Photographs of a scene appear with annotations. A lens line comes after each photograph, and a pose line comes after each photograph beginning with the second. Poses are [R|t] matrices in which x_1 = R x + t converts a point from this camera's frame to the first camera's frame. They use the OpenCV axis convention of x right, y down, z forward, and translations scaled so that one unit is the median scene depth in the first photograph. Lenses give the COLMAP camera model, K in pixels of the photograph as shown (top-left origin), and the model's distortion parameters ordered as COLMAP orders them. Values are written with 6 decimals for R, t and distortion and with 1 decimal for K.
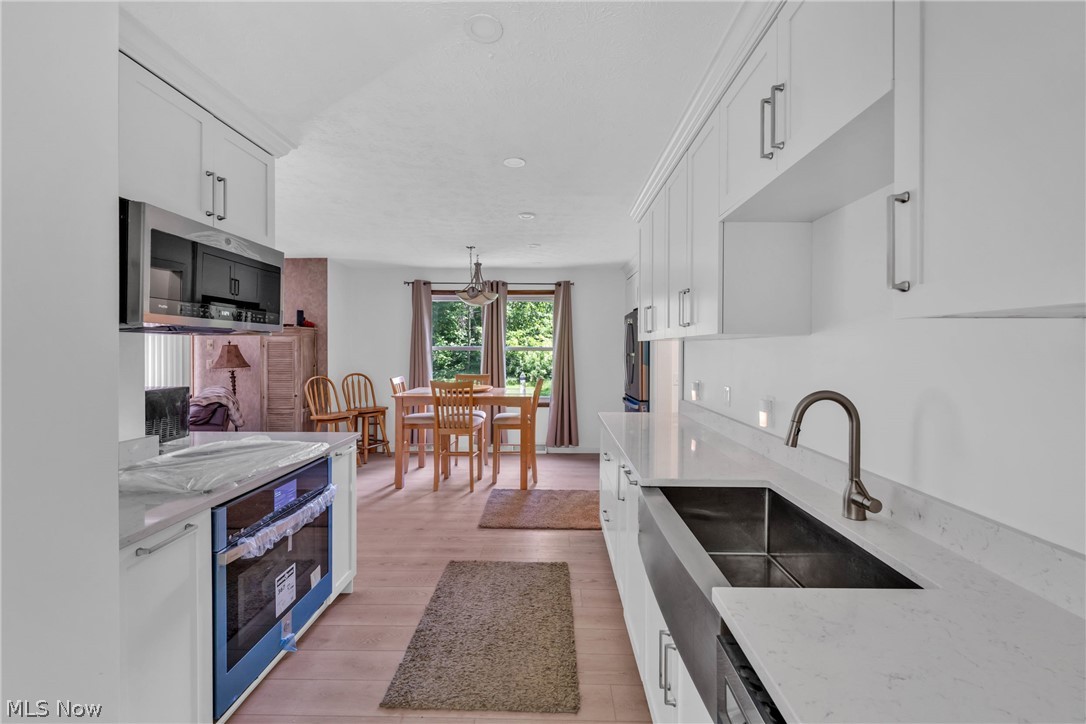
lens RADIAL K [[436.9, 0, 560.6], [0, 436.9, 348.5], [0, 0, 1]] dist [-0.000148, -0.000019]
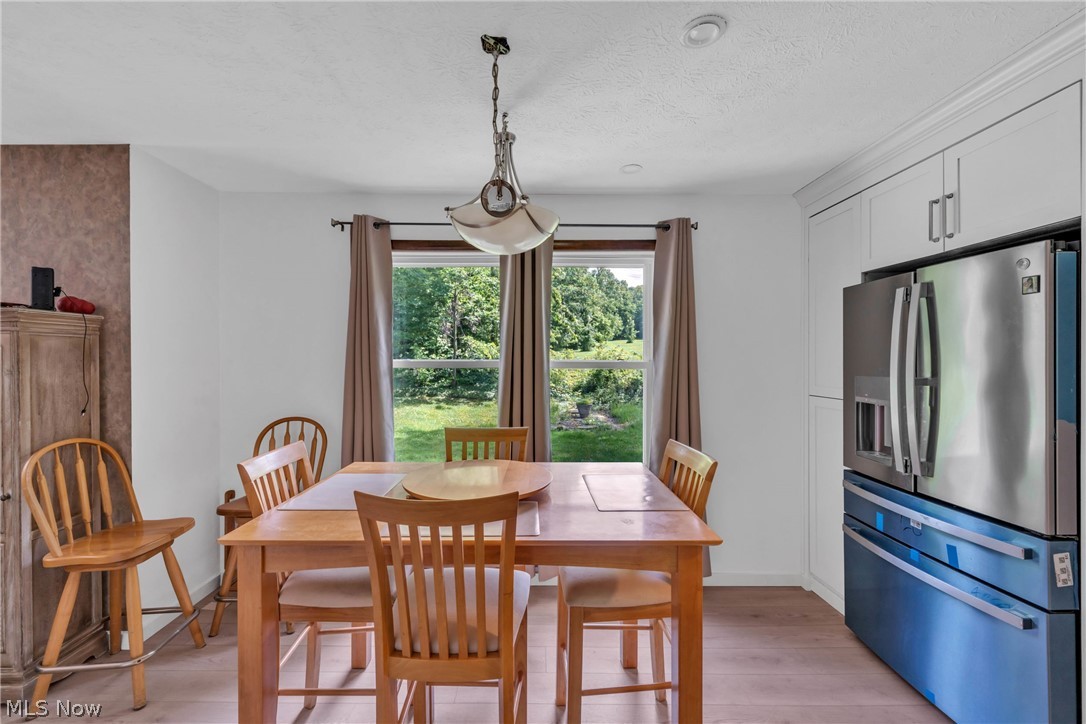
lens RADIAL K [[439.2, 0, 545.1], [0, 439.2, 363.4], [0, 0, 1]] dist [-0.001062, -0.000105]
pose [[0.999994, -0.001837, 0.002809, -0.147403], [0.001816, 0.999971, 0.007459, -0.004946], [-0.002823, -0.007453, 0.999968, 0.587295]]
